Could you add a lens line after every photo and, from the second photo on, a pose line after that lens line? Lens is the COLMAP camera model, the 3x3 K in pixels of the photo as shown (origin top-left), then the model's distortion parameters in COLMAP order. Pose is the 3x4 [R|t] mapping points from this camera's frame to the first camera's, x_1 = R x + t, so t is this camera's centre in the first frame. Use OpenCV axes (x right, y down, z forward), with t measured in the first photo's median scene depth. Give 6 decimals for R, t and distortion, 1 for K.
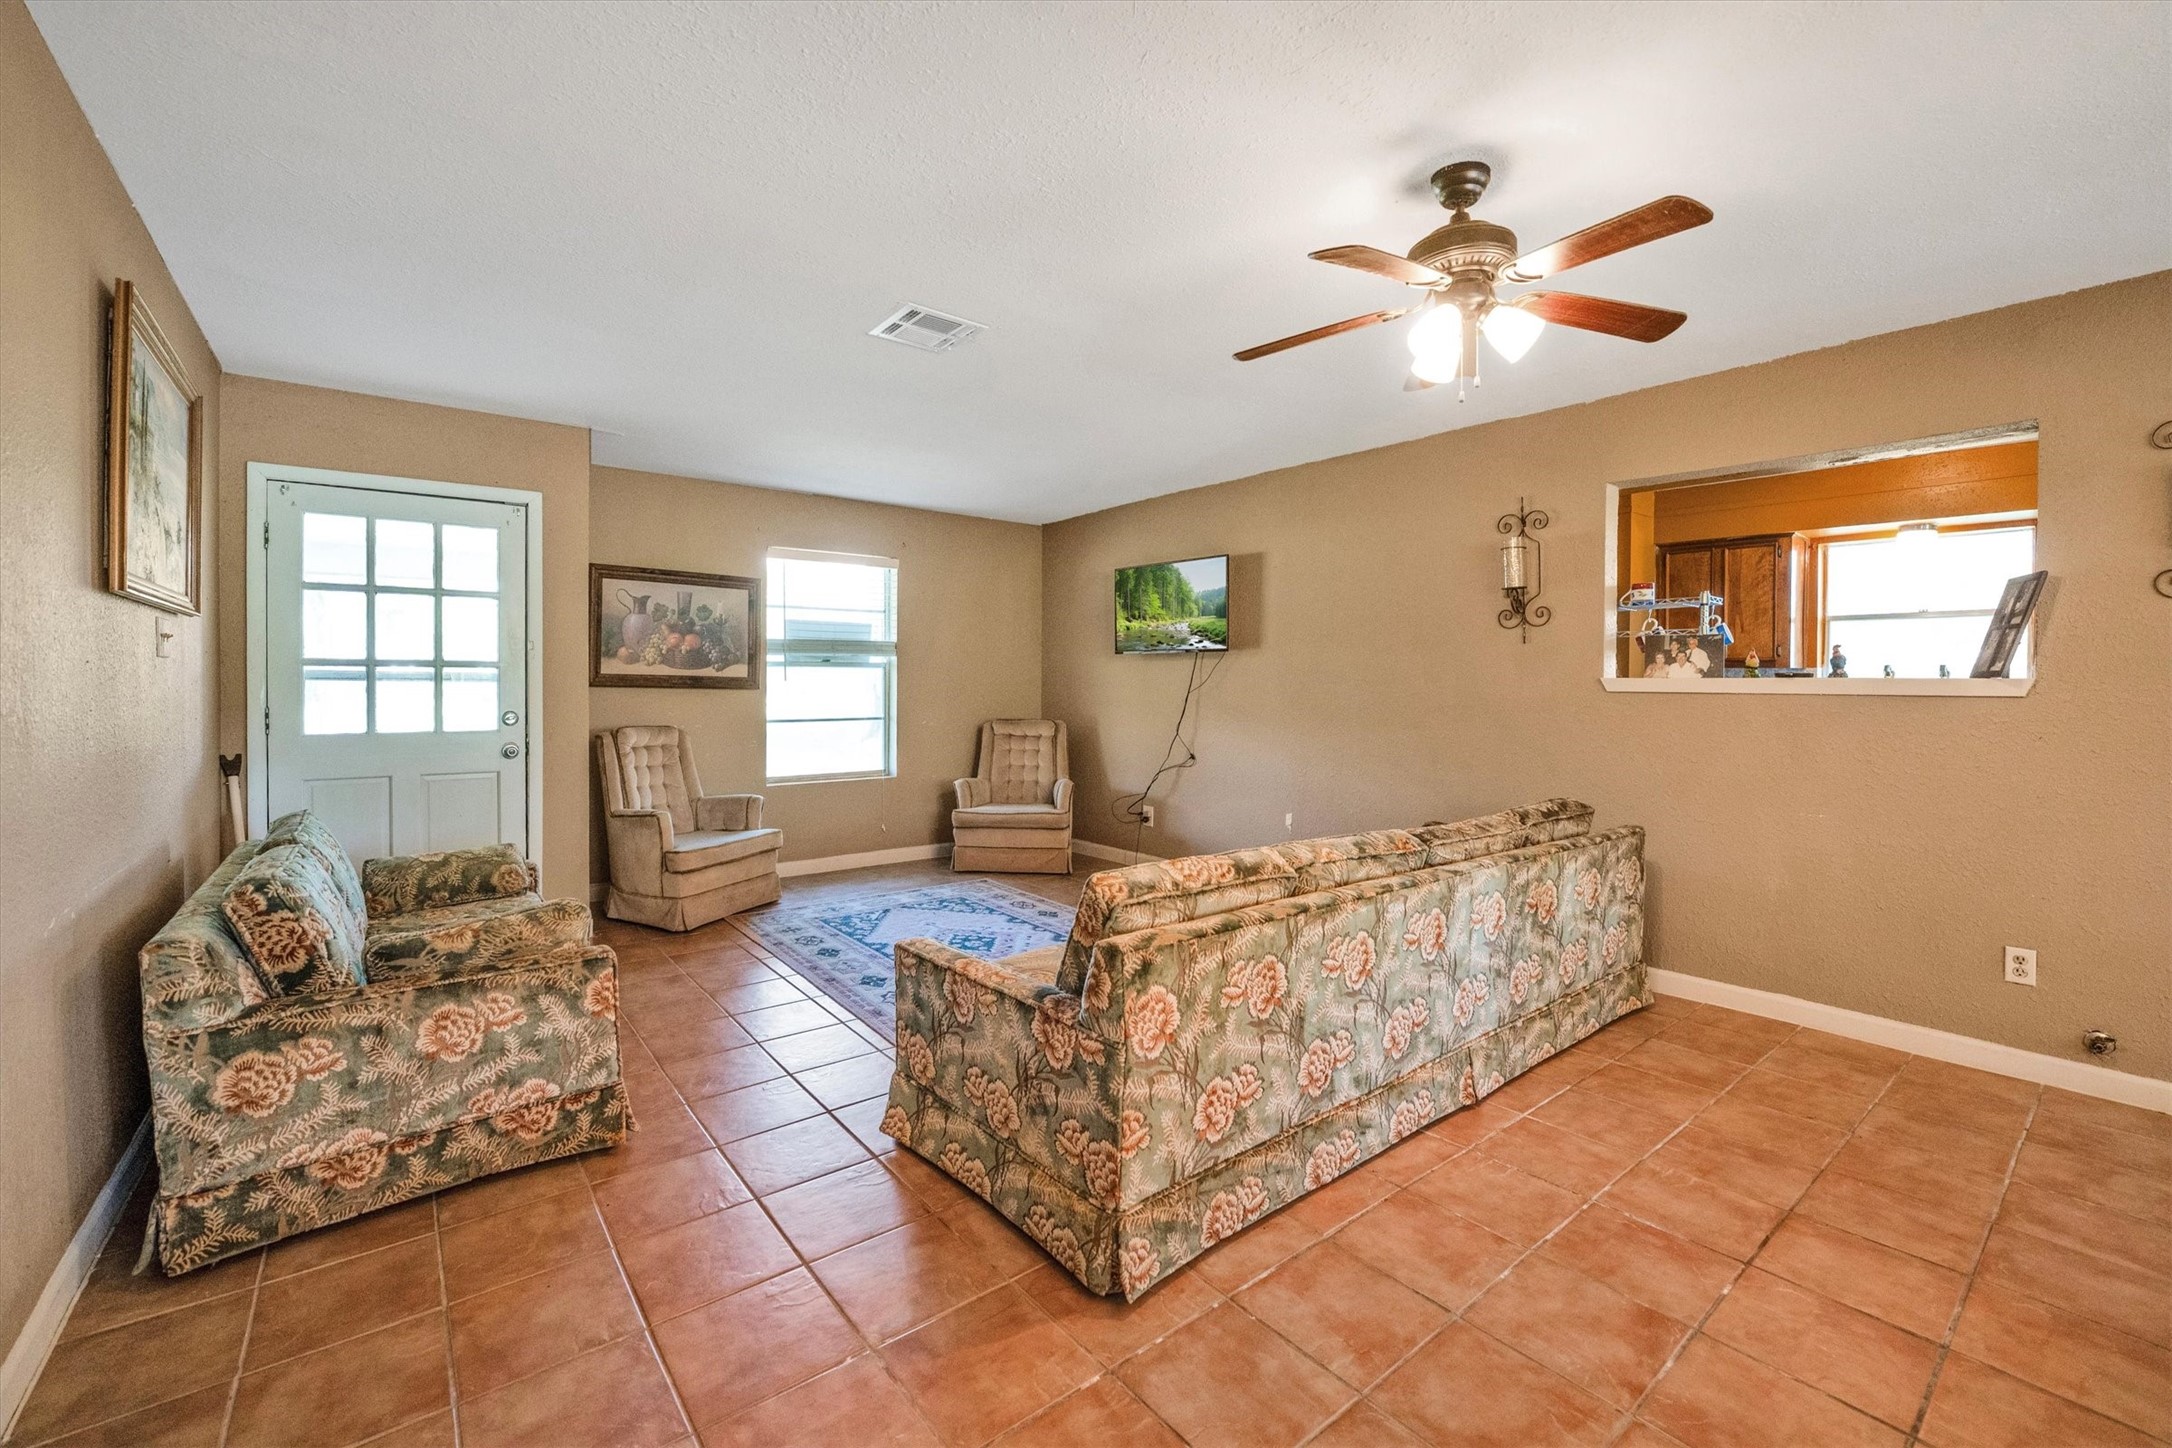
lens RADIAL K [[906.8, 0, 1193.9], [0, 906.8, 694.1], [0, 0, 1]] dist [-0.026547, 0.002964]
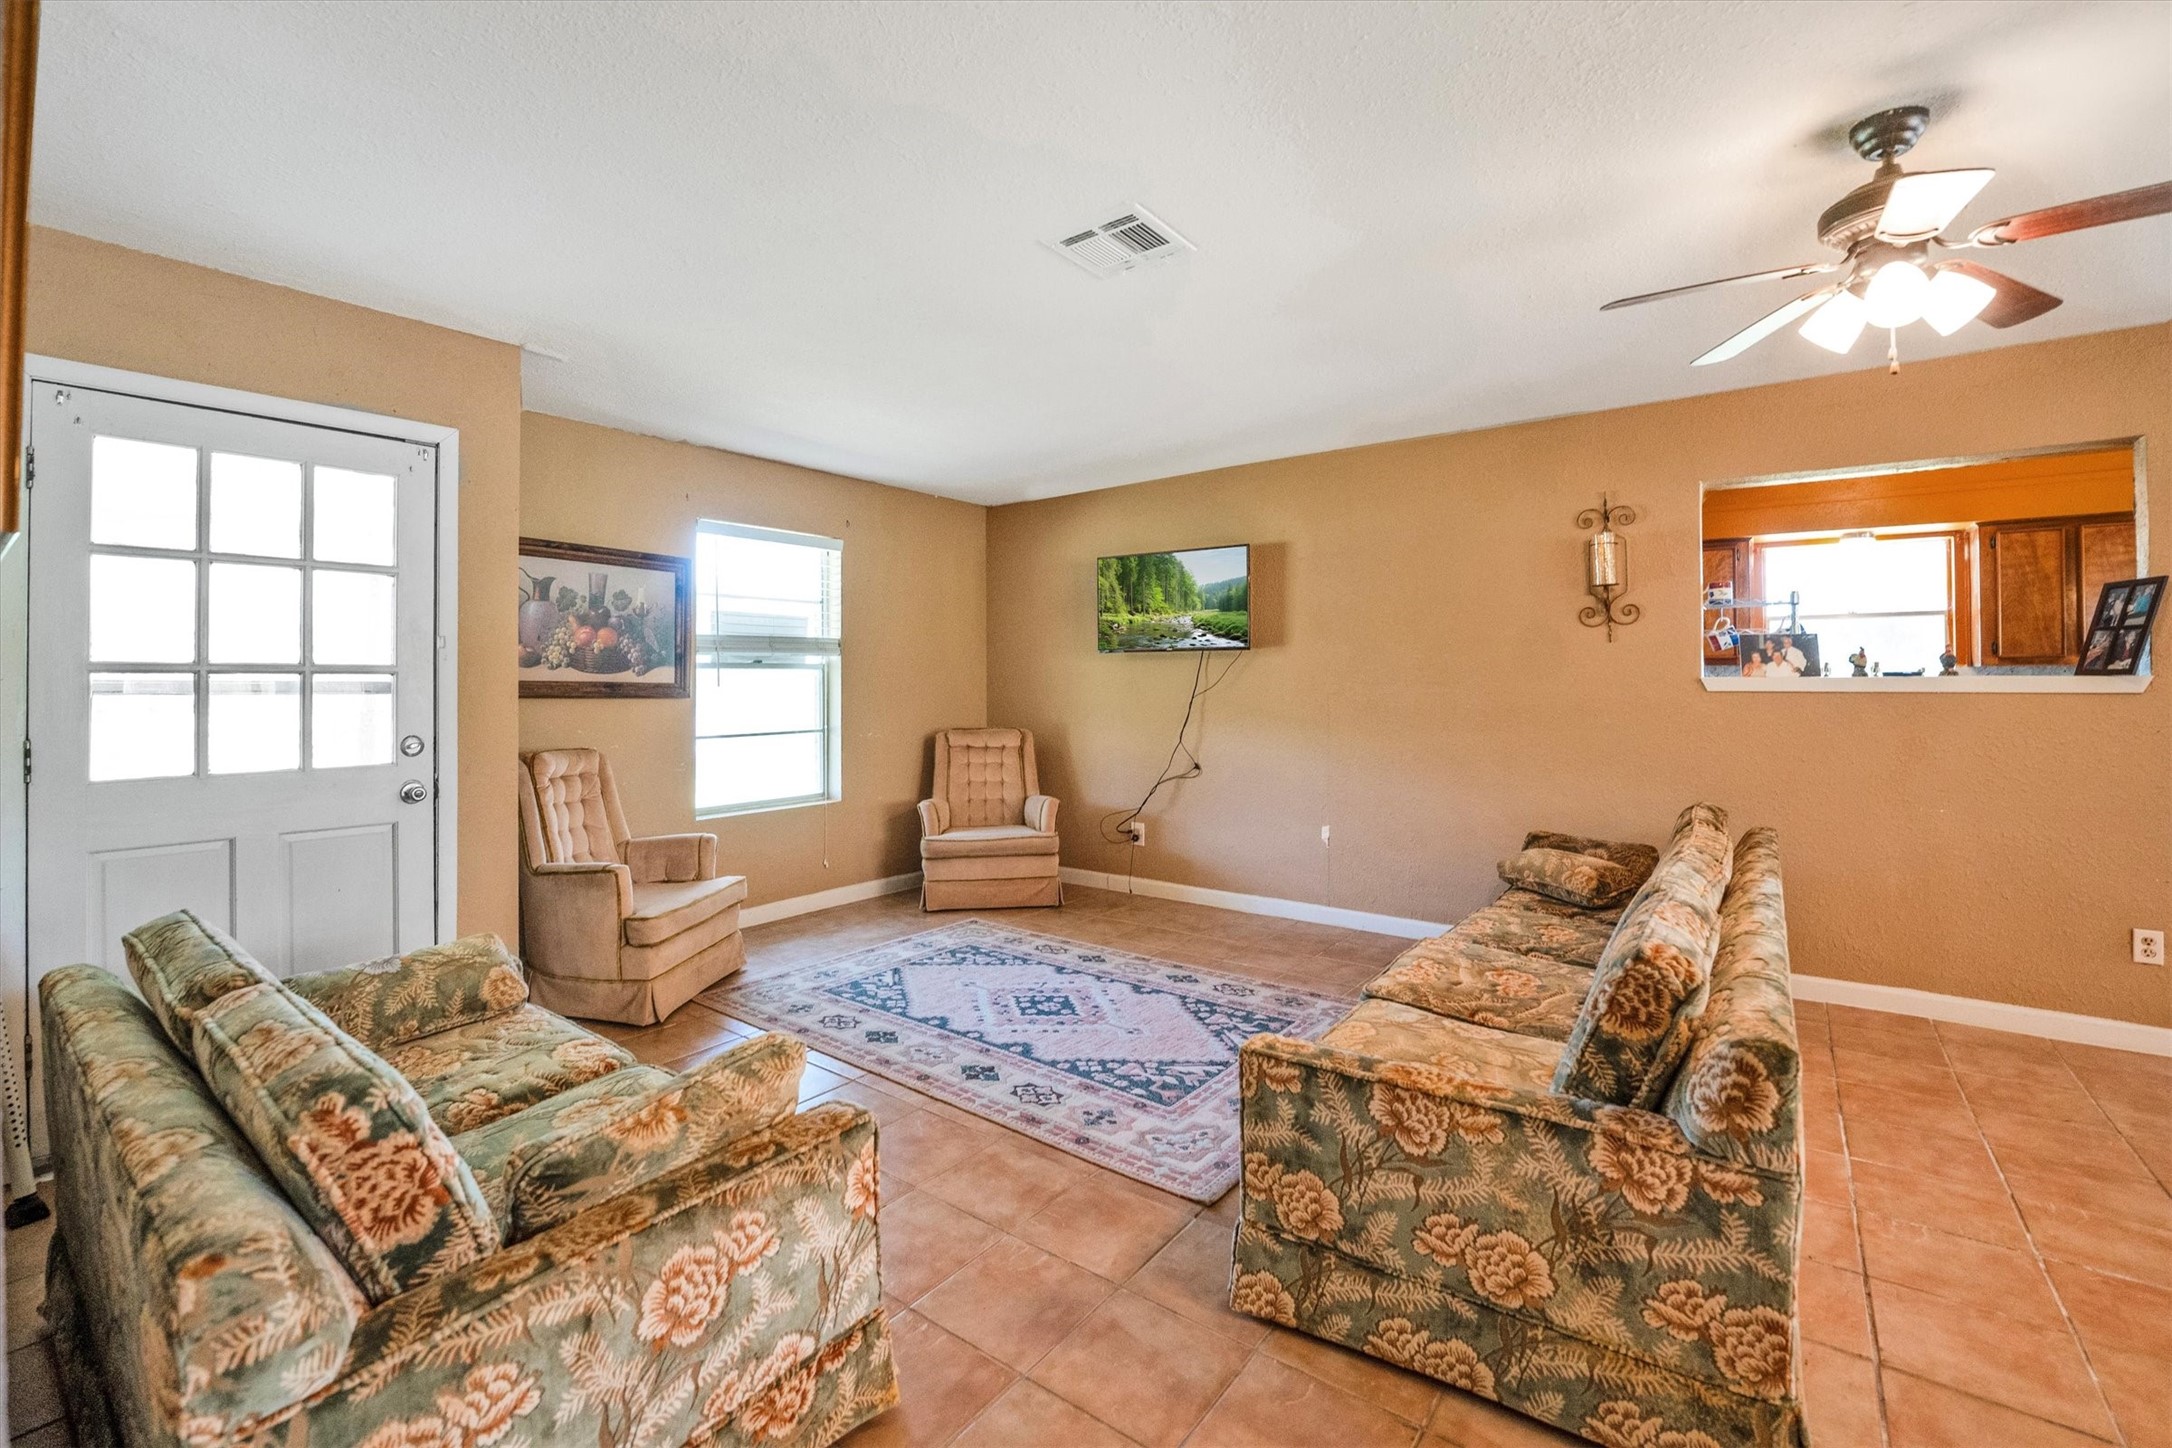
lens RADIAL K [[906.8, 0, 1154.2], [0, 906.8, 673.4], [0, 0, 1]] dist [-0.026547, 0.002964]
pose [[0.973589, -0.006246, 0.228223, -0.384795], [0.010937, 0.999754, -0.019294, -0.010702], [-0.228047, 0.021281, 0.973418, 0.198324]]
